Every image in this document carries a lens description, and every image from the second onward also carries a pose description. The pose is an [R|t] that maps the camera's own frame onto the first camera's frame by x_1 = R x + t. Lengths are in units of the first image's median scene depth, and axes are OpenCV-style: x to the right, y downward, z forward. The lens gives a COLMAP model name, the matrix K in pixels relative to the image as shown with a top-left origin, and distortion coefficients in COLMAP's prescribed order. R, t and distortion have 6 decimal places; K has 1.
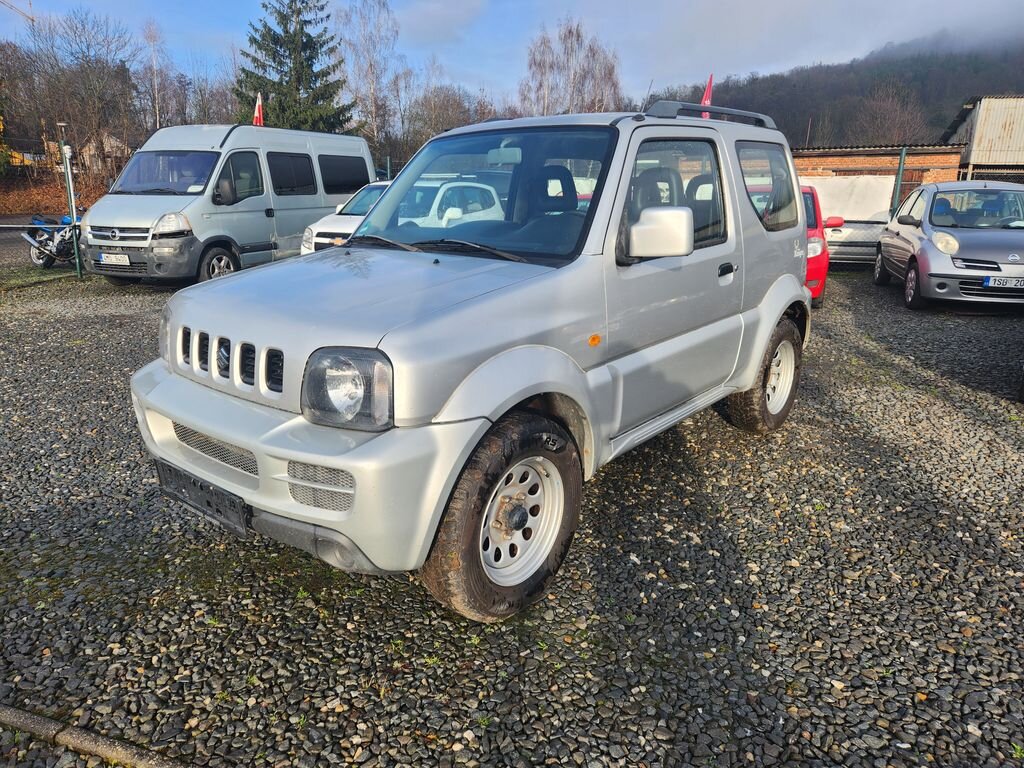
lens RADIAL K [[697.0, 0, 515.8], [0, 697.0, 366.2], [0, 0, 1]] dist [0.068626, -0.057578]
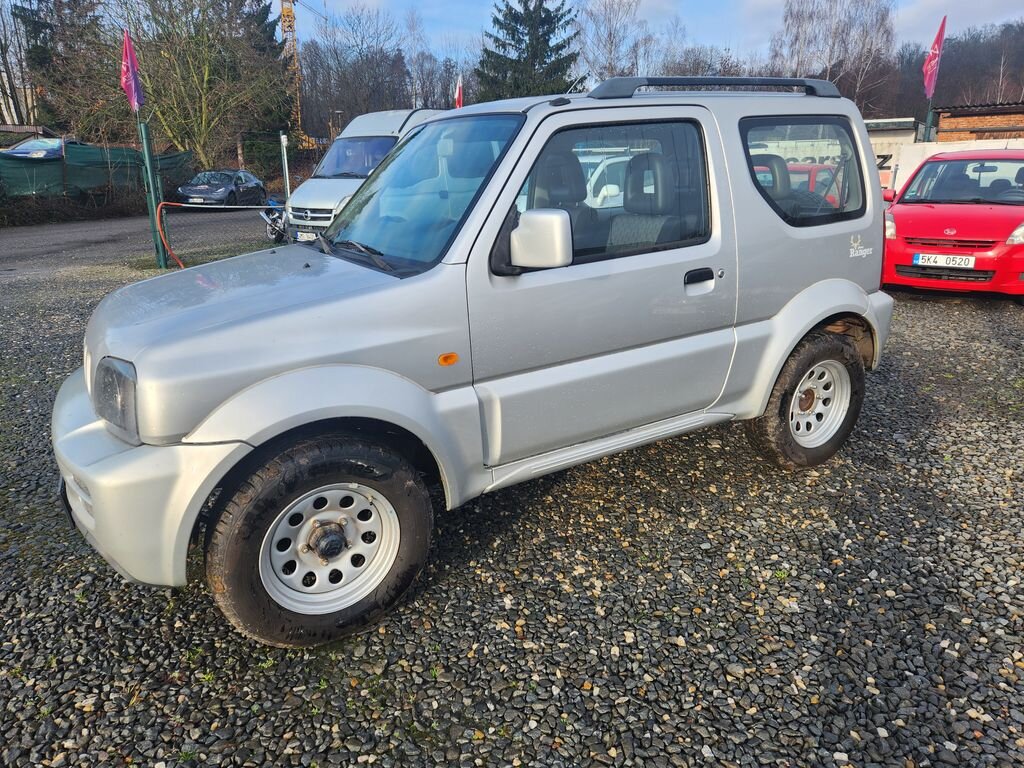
lens RADIAL K [[697.0, 0, 515.8], [0, 697.0, 366.2], [0, 0, 1]] dist [0.068626, -0.057578]
pose [[0.943711, 0.070006, -0.323278, 0.124833], [-0.057087, 0.997152, 0.049285, -0.019920], [0.325807, -0.028056, 0.945020, 0.044981]]
